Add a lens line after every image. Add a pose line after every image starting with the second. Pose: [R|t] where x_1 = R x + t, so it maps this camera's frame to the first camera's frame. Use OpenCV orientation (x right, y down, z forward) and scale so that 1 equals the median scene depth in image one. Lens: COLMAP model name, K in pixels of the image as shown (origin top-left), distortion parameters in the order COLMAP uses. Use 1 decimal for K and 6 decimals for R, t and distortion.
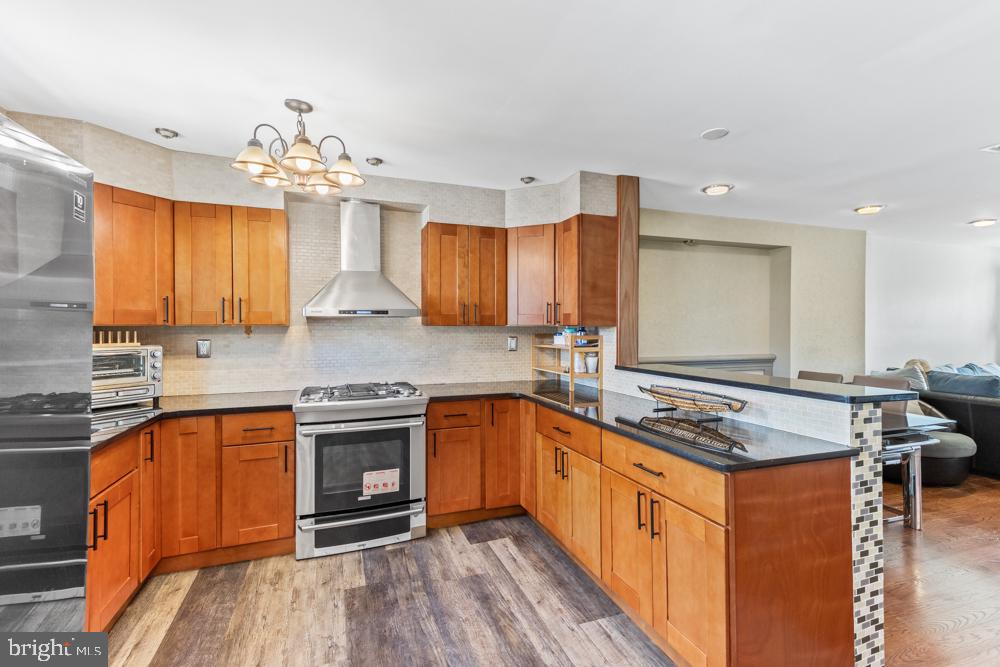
lens RADIAL K [[463.4, 0, 497.4], [0, 463.4, 327.0], [0, 0, 1]] dist [0.024903, -0.001820]
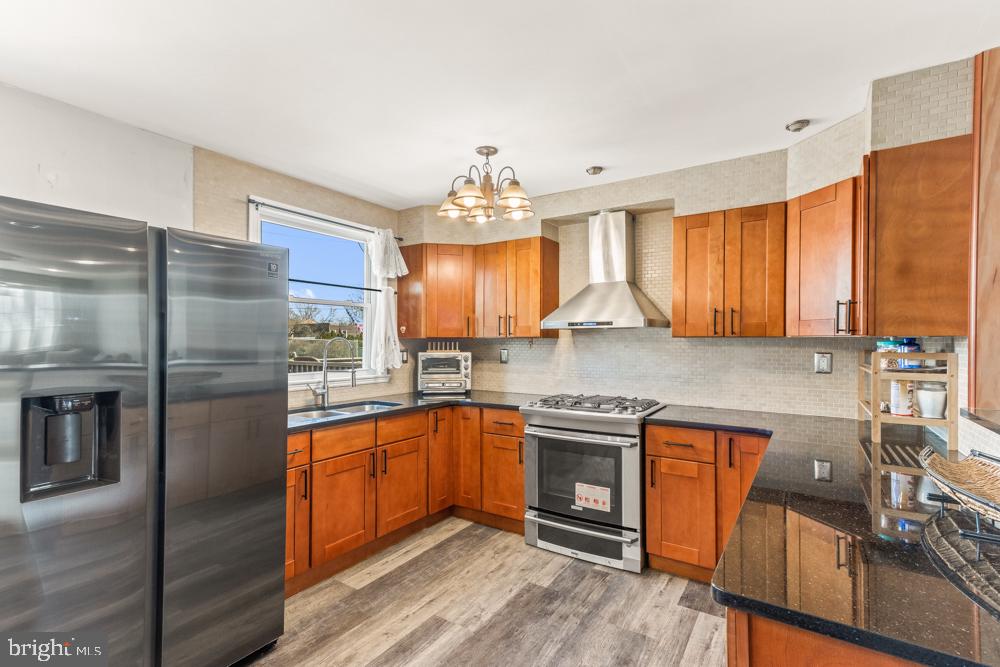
lens RADIAL K [[463.4, 0, 499.8], [0, 463.4, 341.1], [0, 0, 1]] dist [0.024903, -0.001820]
pose [[0.593724, 0.002416, -0.804665, 0.415474], [-0.001121, 0.999997, 0.002176, 0.002937], [0.804668, -0.000390, 0.593725, 0.257132]]
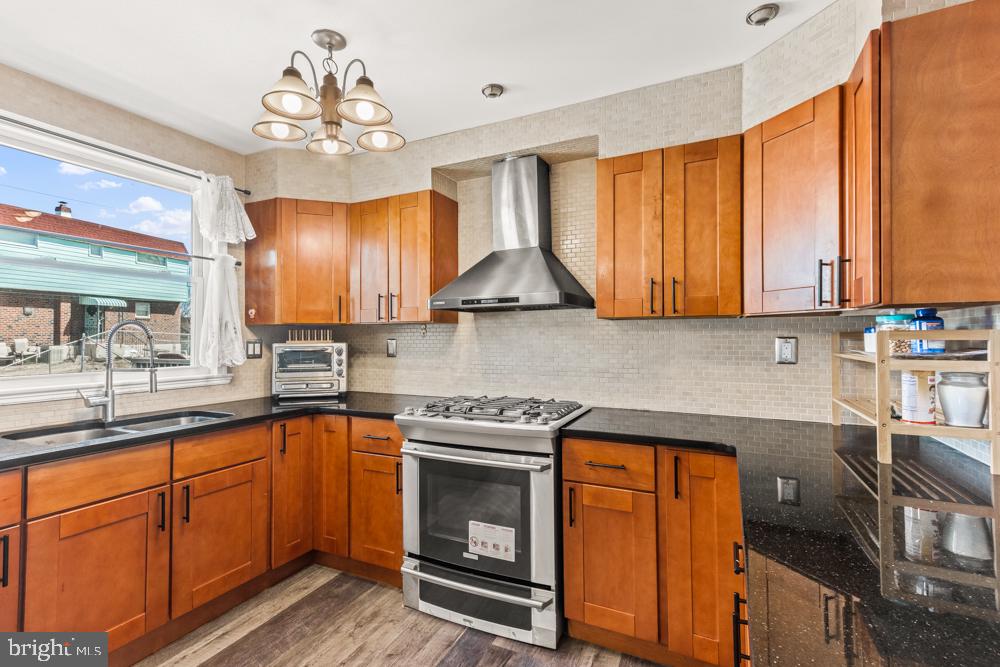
lens RADIAL K [[463.4, 0, 486.6], [0, 463.4, 331.8], [0, 0, 1]] dist [0.024903, -0.001820]
pose [[0.681704, -0.010587, -0.731552, 0.258238], [0.004114, 0.999935, -0.010638, 0.025450], [0.731617, 0.004242, 0.681703, 0.507298]]
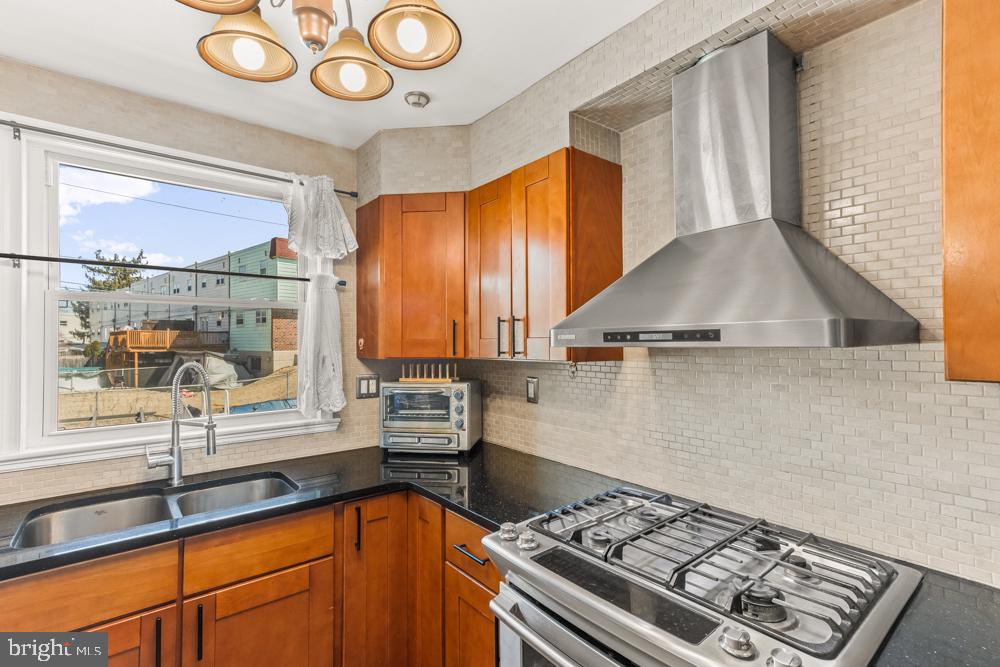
lens RADIAL K [[463.4, 0, 499.1], [0, 463.4, 332.0], [0, 0, 1]] dist [0.024903, -0.001820]
pose [[0.318636, -0.020677, -0.947652, 0.022263], [0.004463, 0.999784, -0.020314, -0.029143], [0.947867, 0.002243, 0.318660, 0.788363]]
